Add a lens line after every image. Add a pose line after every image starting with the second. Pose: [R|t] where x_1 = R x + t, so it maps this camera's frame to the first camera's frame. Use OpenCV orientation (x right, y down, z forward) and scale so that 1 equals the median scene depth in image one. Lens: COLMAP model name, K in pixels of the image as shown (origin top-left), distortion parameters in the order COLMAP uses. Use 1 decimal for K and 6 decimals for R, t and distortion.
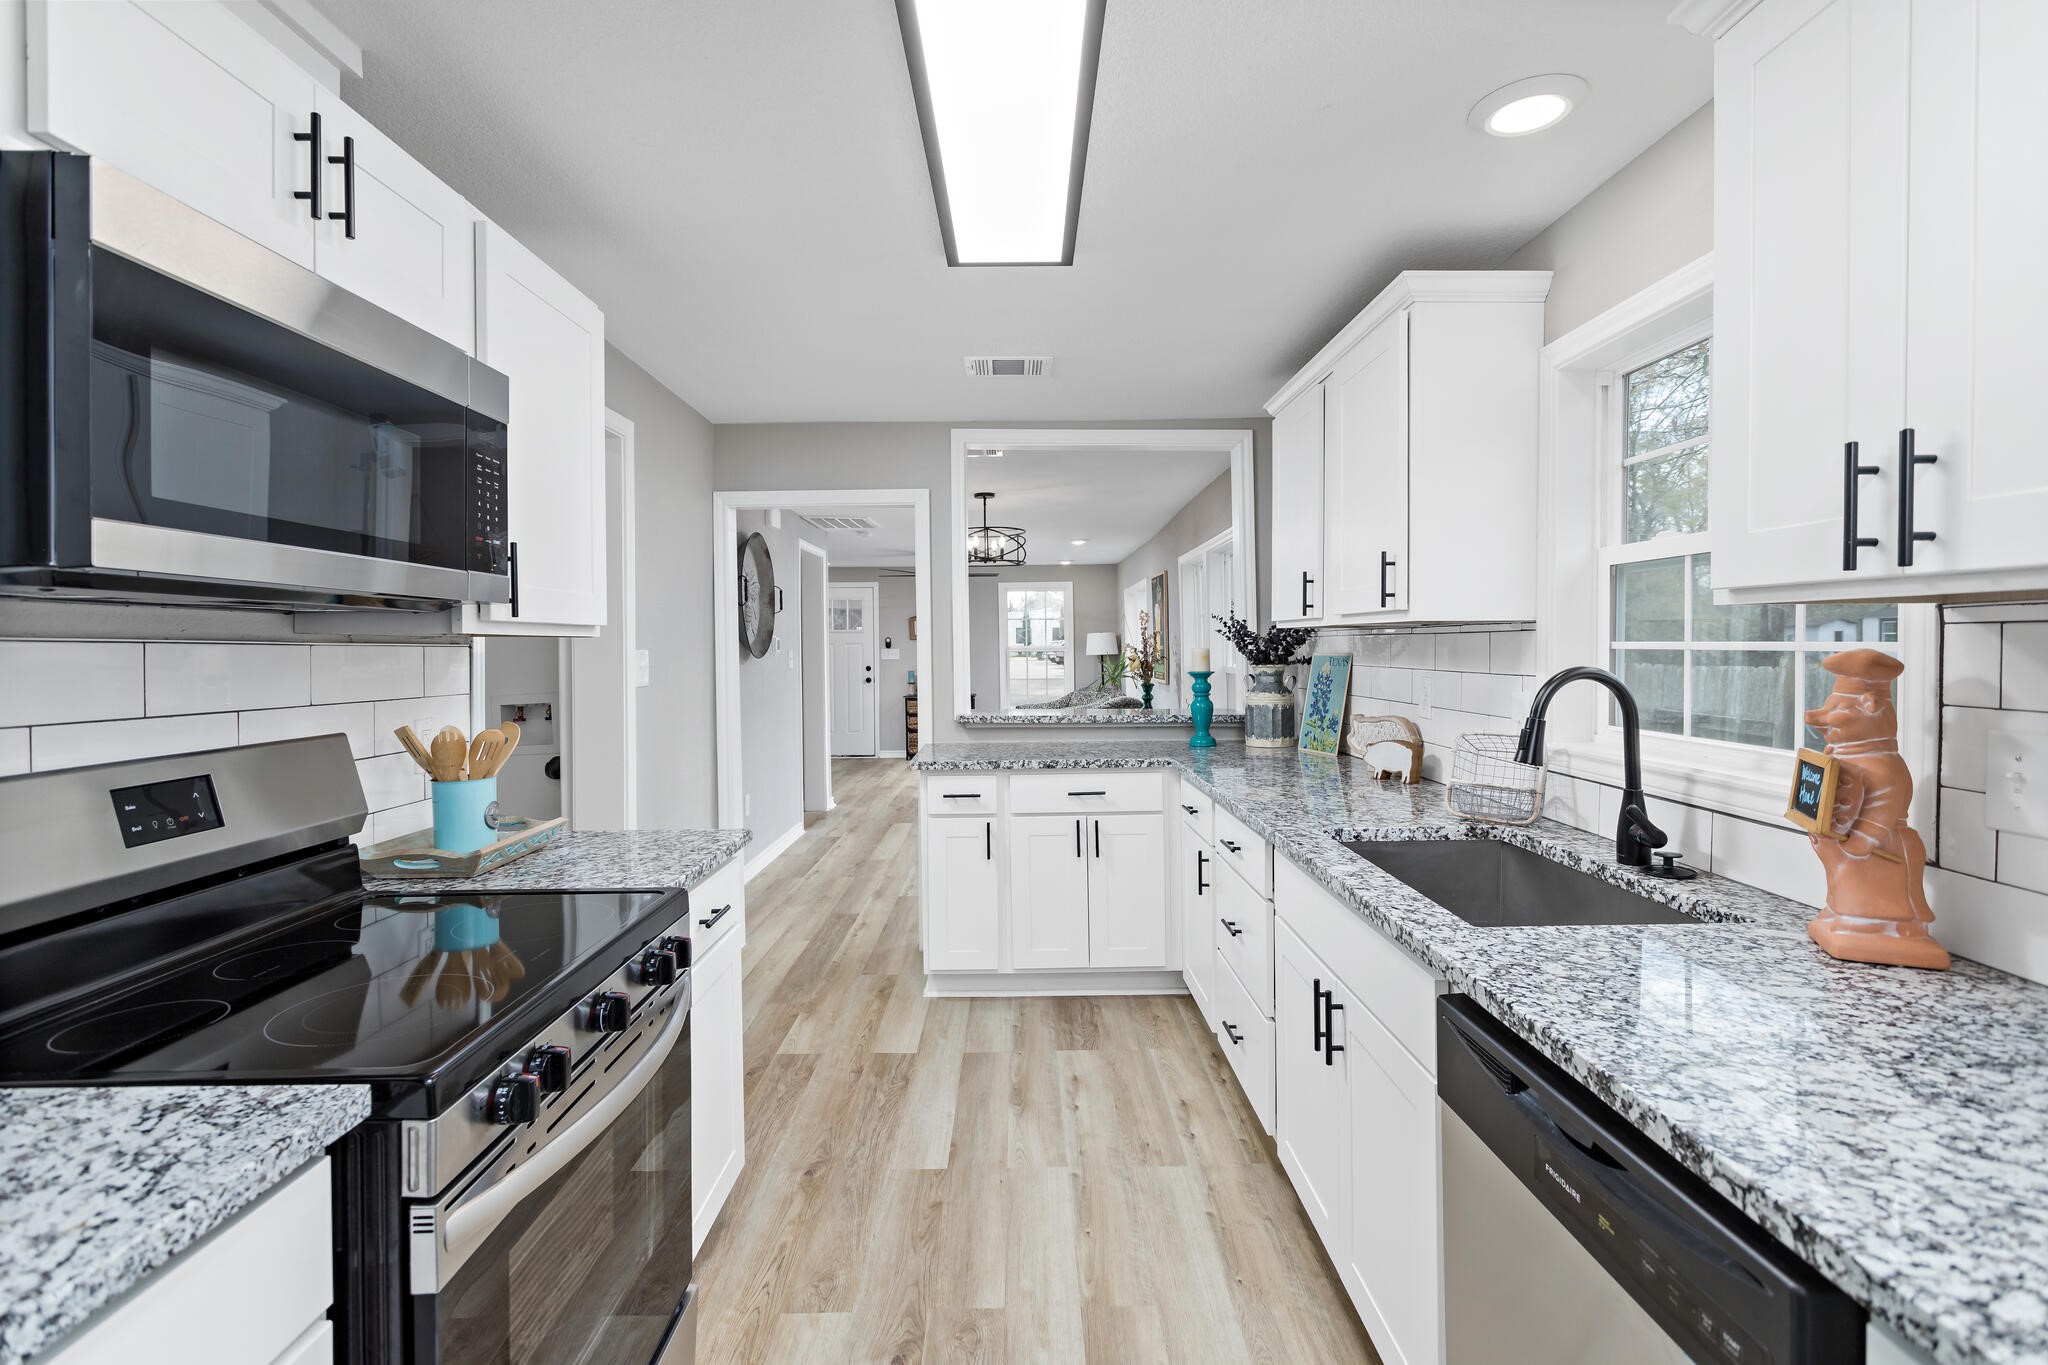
lens RADIAL K [[987.6, 0, 1024.4], [0, 987.6, 670.0], [0, 0, 1]] dist [0.003653, 0.000195]
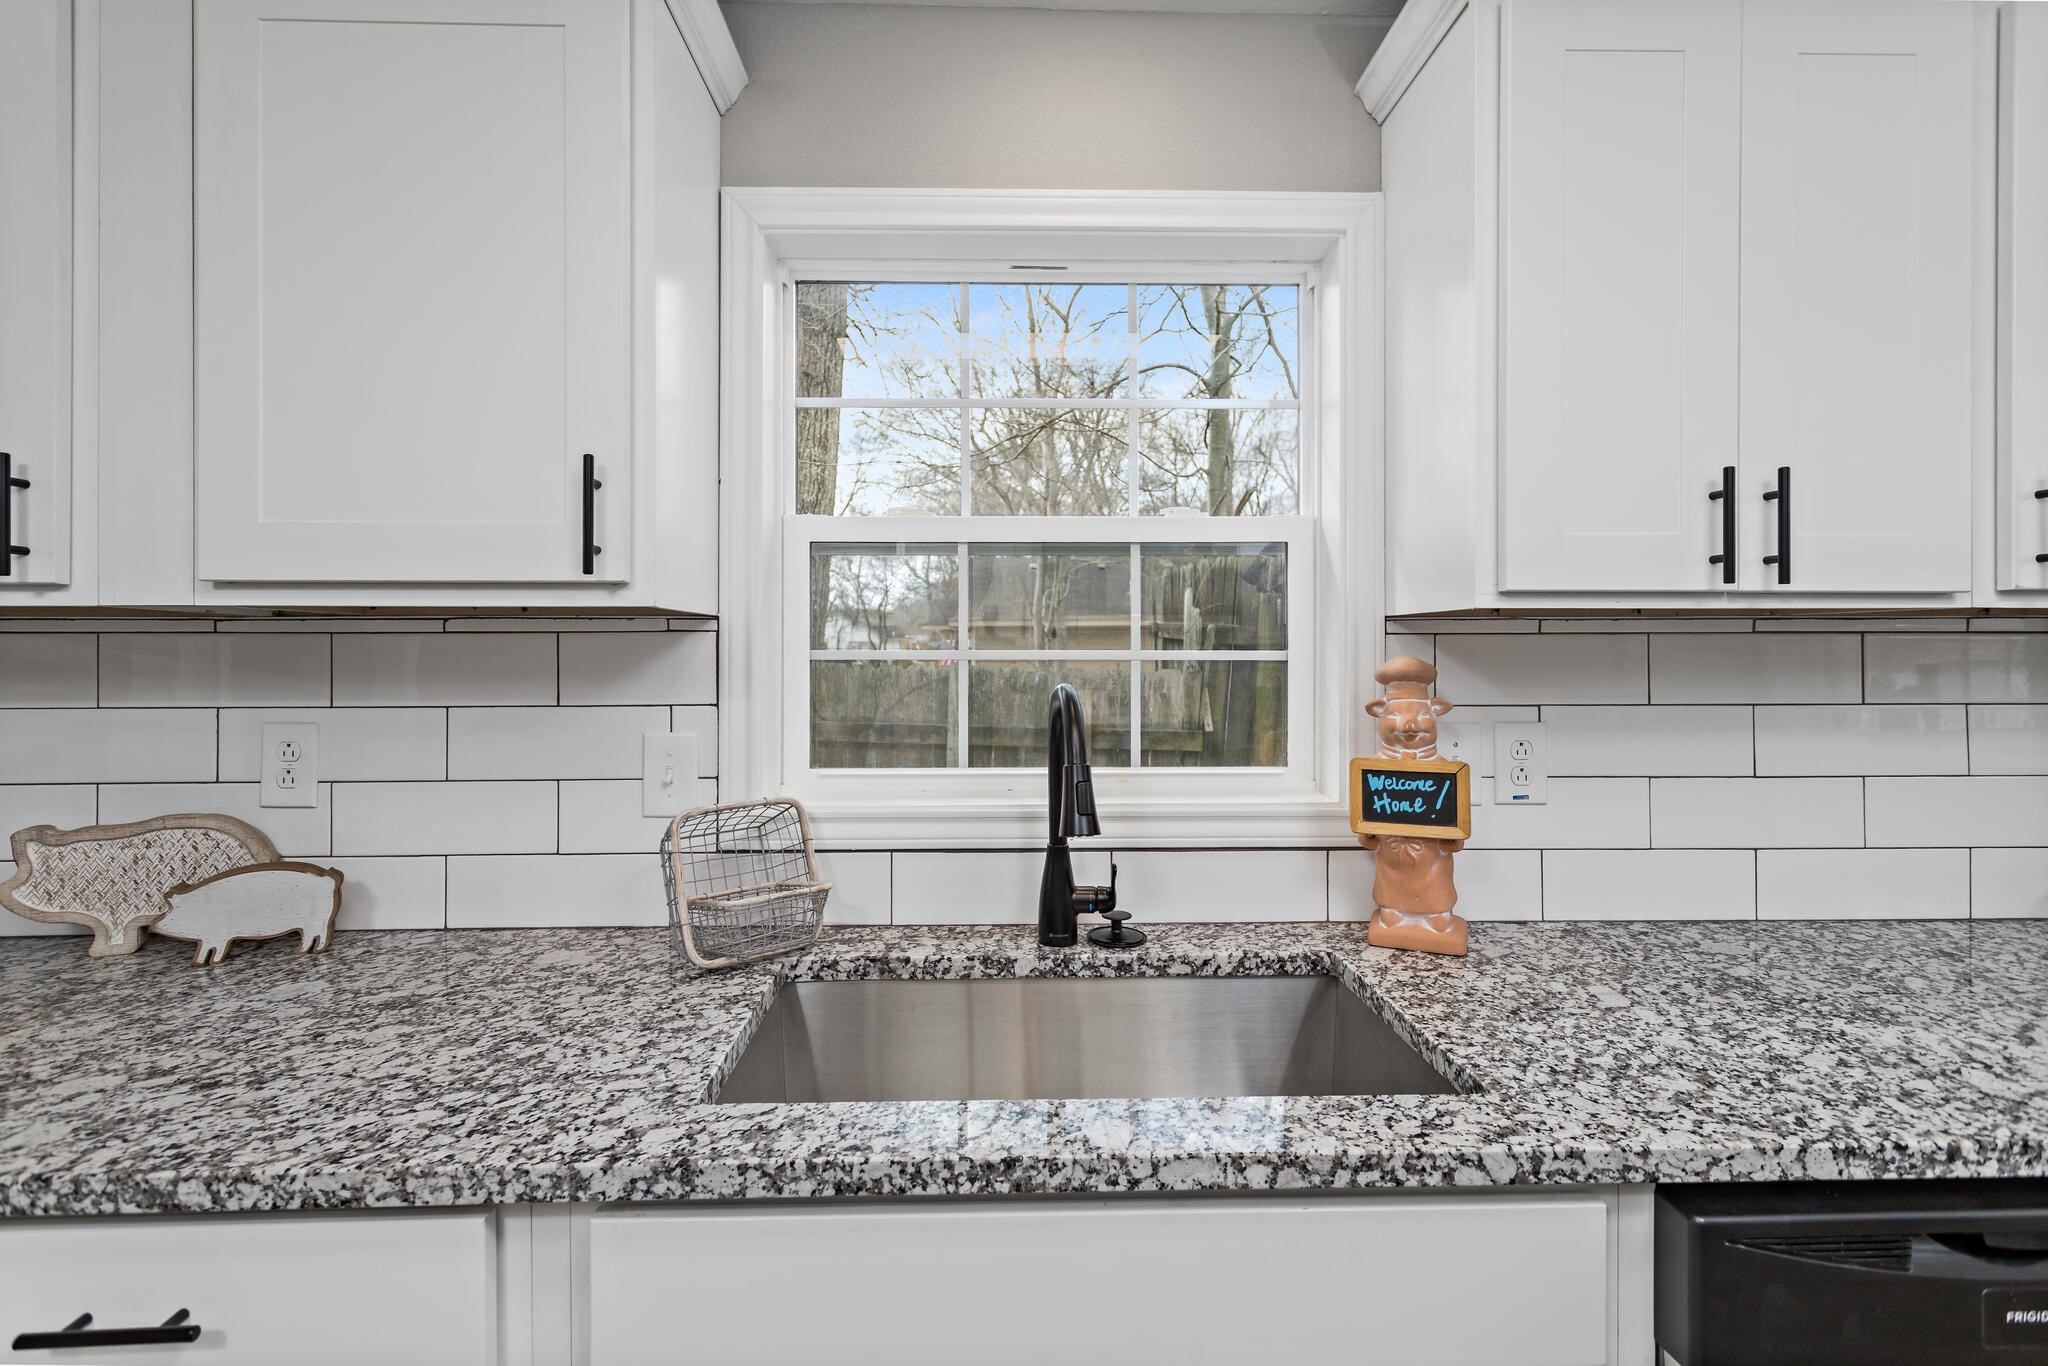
lens RADIAL K [[987.6, 0, 1006.5], [0, 987.6, 647.8], [0, 0, 1]] dist [0.003653, 0.000195]
pose [[-0.022552, 0.006346, 0.999726, -0.161147], [0.028958, 0.999564, -0.005692, -0.029595], [-0.999326, 0.028822, -0.022726, 1.202420]]
